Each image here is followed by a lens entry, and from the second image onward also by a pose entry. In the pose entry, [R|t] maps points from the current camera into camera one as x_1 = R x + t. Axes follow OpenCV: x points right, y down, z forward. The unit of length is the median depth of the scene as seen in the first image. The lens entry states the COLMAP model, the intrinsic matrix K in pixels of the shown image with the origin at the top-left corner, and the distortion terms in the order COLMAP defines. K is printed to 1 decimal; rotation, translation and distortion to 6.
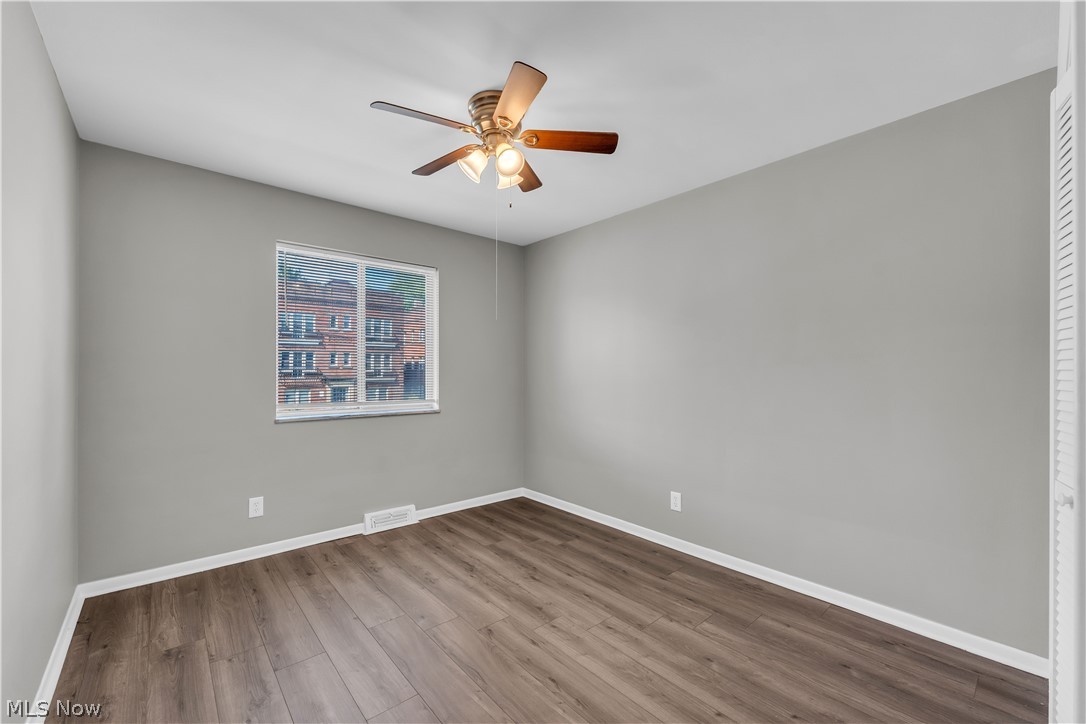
lens RADIAL K [[444.1, 0, 541.7], [0, 444.1, 366.1], [0, 0, 1]] dist [0.000935, 0.000236]
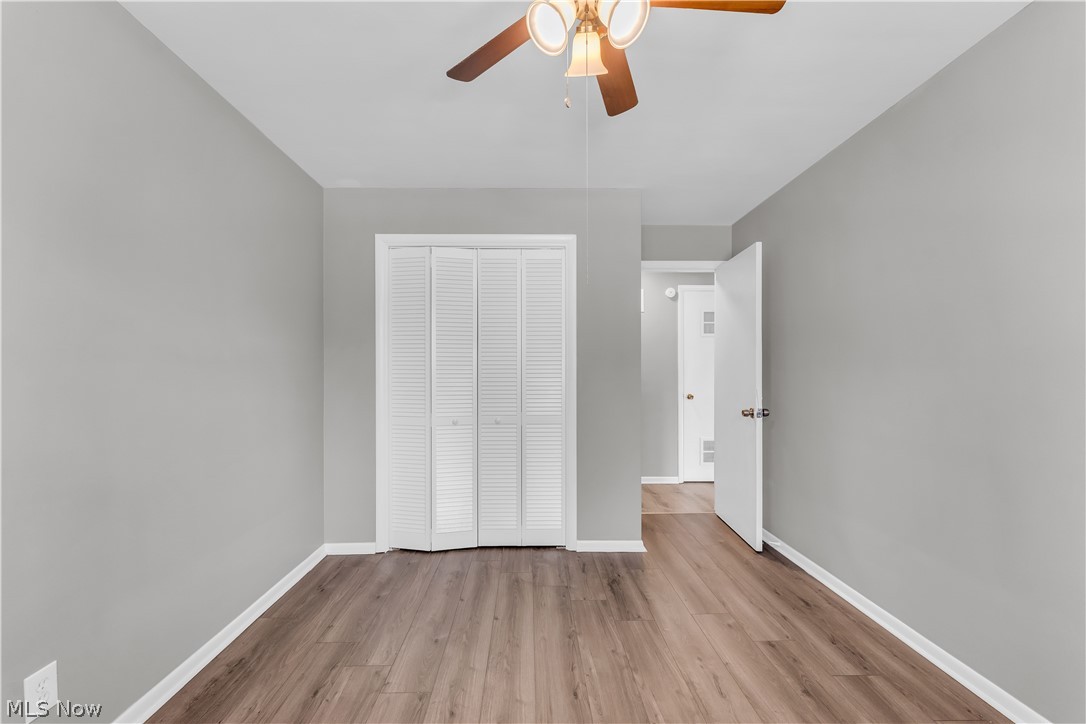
lens RADIAL K [[444.1, 0, 537.3], [0, 444.1, 369.8], [0, 0, 1]] dist [0.000935, 0.000236]
pose [[-0.768432, -0.000205, 0.639931, -0.473650], [-0.008380, 0.999917, -0.009743, 0.025195], [-0.639876, -0.012849, -0.768371, 1.638471]]
